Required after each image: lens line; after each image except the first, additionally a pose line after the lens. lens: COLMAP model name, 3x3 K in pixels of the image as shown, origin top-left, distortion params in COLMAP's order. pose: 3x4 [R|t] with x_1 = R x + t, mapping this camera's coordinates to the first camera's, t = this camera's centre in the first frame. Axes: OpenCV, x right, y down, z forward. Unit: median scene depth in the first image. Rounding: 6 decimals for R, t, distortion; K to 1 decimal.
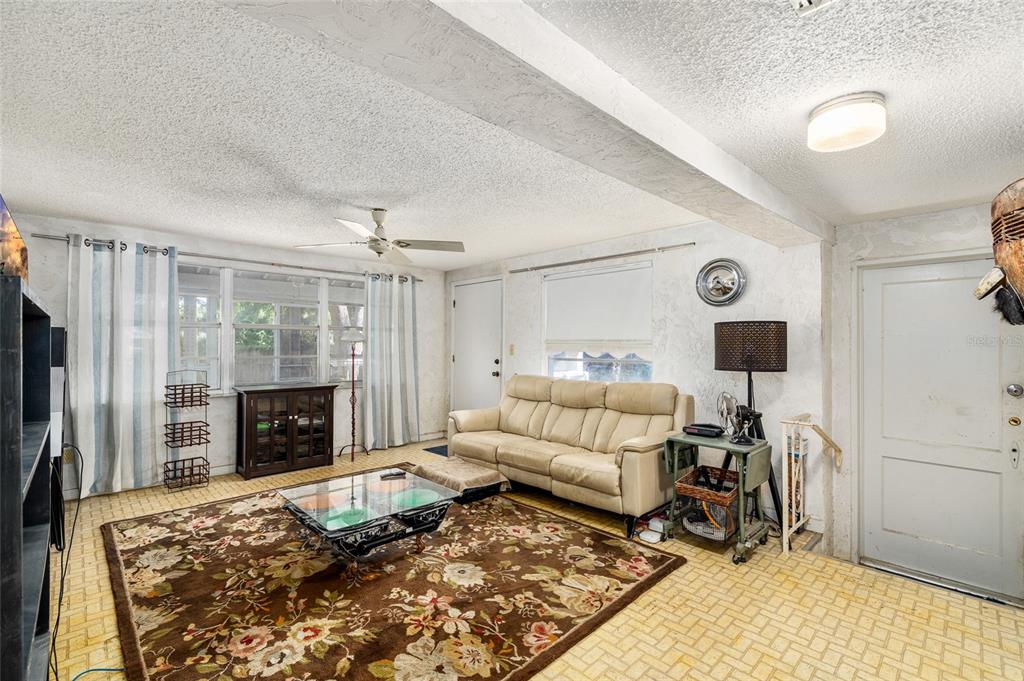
lens RADIAL K [[458.2, 0, 498.4], [0, 458.2, 336.8], [0, 0, 1]] dist [-0.007537, 0.001175]
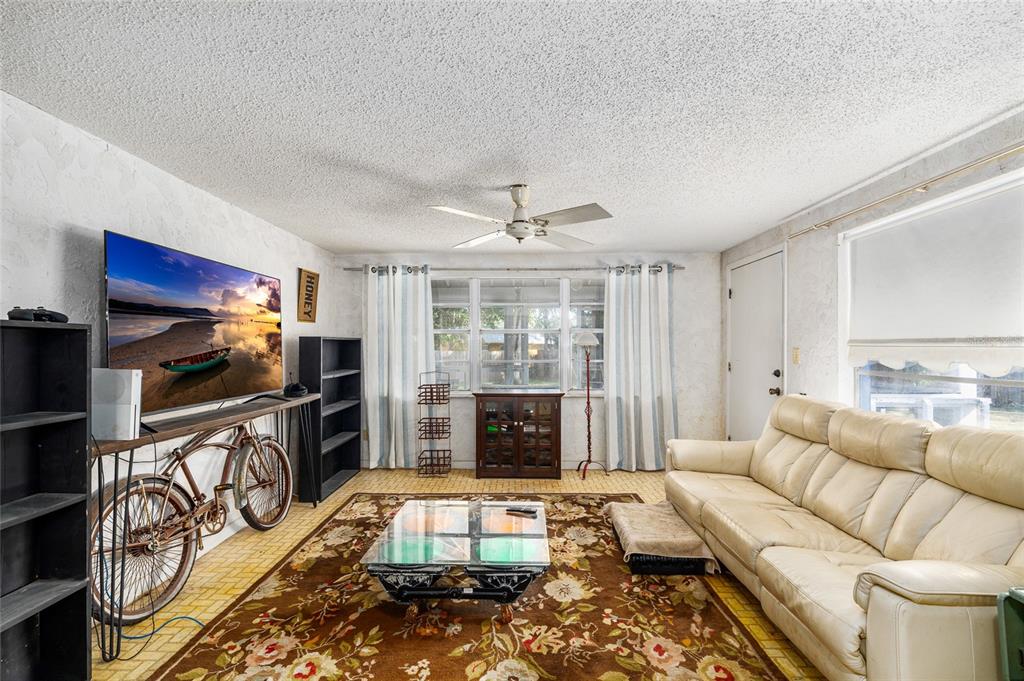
lens RADIAL K [[458.2, 0, 506.4], [0, 458.2, 347.9], [0, 0, 1]] dist [-0.007537, 0.001175]
pose [[0.712328, -0.004591, -0.701832, 0.305669], [0.016247, 0.999819, 0.009949, 0.005749], [0.701659, -0.018489, 0.712273, 0.393789]]
